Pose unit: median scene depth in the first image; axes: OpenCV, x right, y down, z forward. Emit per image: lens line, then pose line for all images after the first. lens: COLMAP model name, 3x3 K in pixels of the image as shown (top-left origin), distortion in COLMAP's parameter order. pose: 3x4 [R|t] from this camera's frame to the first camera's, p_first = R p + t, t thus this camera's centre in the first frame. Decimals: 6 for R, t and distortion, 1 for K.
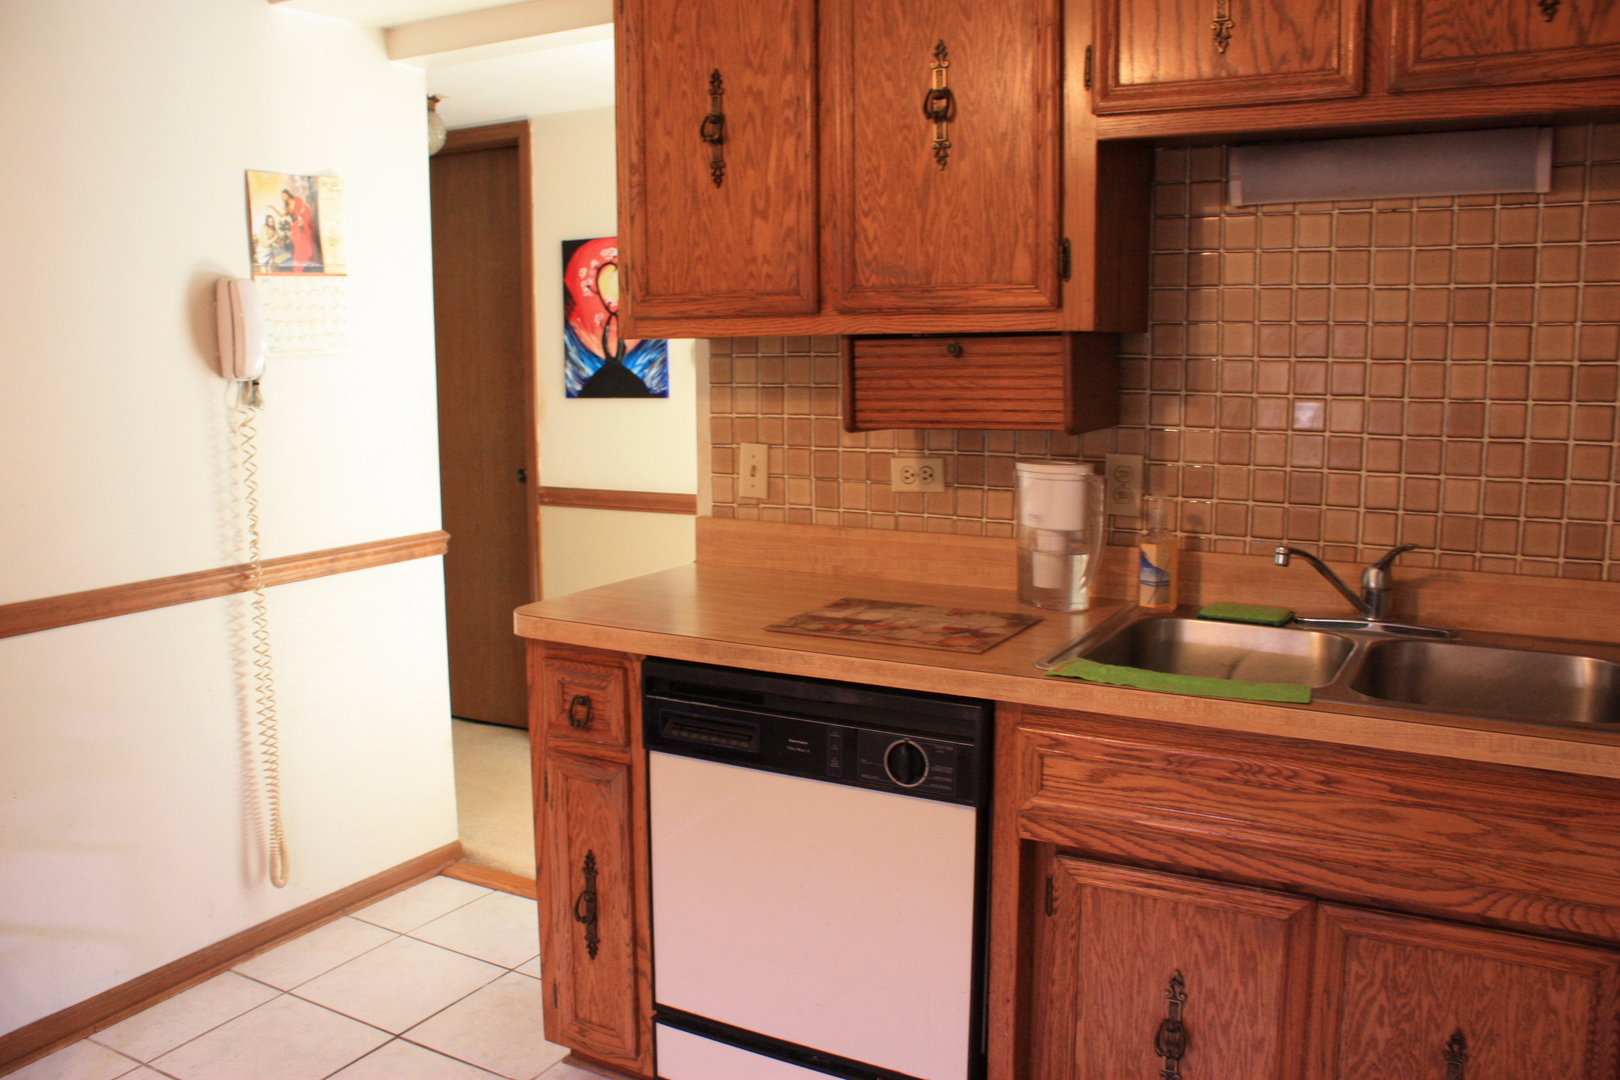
lens RADIAL K [[1354.5, 0, 804.0], [0, 1354.5, 542.1], [0, 0, 1]] dist [-0.170328, 0.160517]
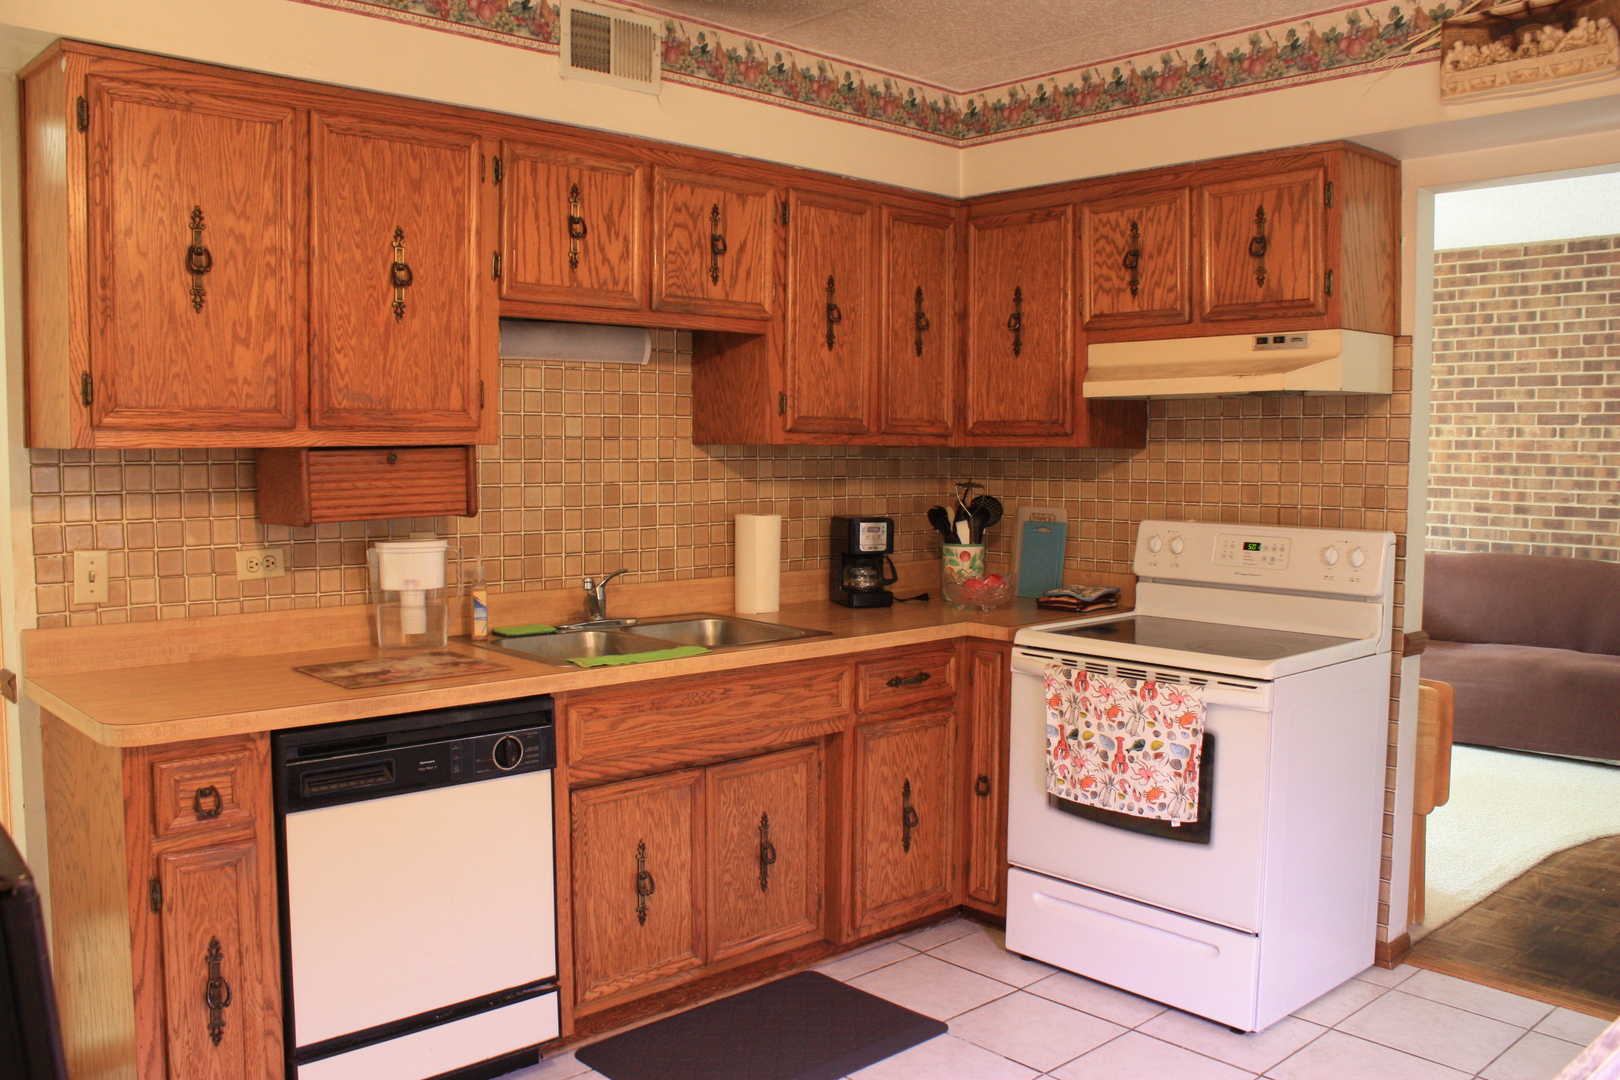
lens RADIAL K [[1354.5, 0, 804.0], [0, 1354.5, 542.1], [0, 0, 1]] dist [-0.170328, 0.160517]
pose [[0.302000, -0.062204, 0.951276, -0.987631], [0.127811, 0.991502, 0.024259, -0.040819], [-0.944701, 0.114257, 0.307384, 0.223678]]
